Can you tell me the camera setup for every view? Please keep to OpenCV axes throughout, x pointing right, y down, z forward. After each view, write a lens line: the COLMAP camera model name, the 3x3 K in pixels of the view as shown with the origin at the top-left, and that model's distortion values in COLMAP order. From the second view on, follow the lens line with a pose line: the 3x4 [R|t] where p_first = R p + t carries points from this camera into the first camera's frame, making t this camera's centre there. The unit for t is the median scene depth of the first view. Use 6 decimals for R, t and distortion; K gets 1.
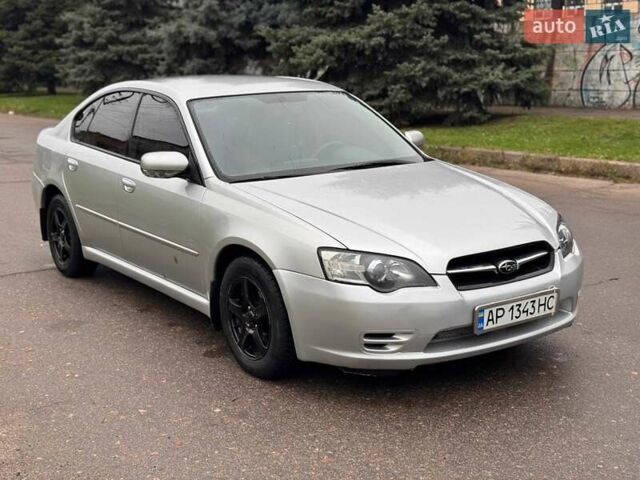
lens RADIAL K [[904.0, 0, 320.0], [0, 904.0, 240.0], [0, 0, 1]] dist [0.126747, -0.034312]
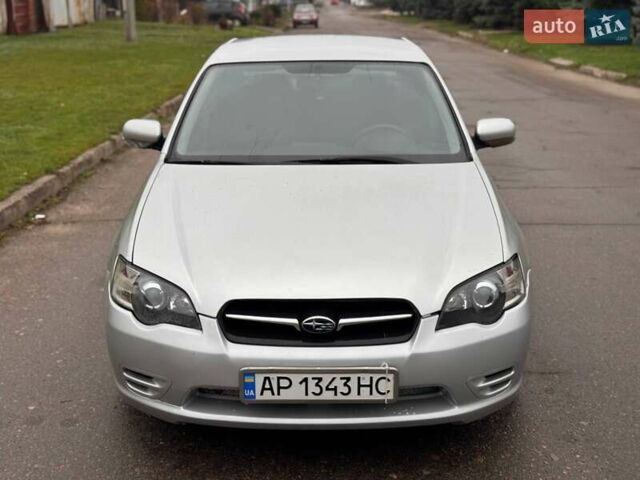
lens RADIAL K [[904.0, 0, 320.0], [0, 904.0, 240.0], [0, 0, 1]] dist [0.126747, -0.034312]
pose [[0.812927, 0.169456, -0.557166, 0.611640], [-0.130389, 0.985402, 0.109457, -0.120623], [0.567581, -0.016332, 0.823155, 0.395565]]
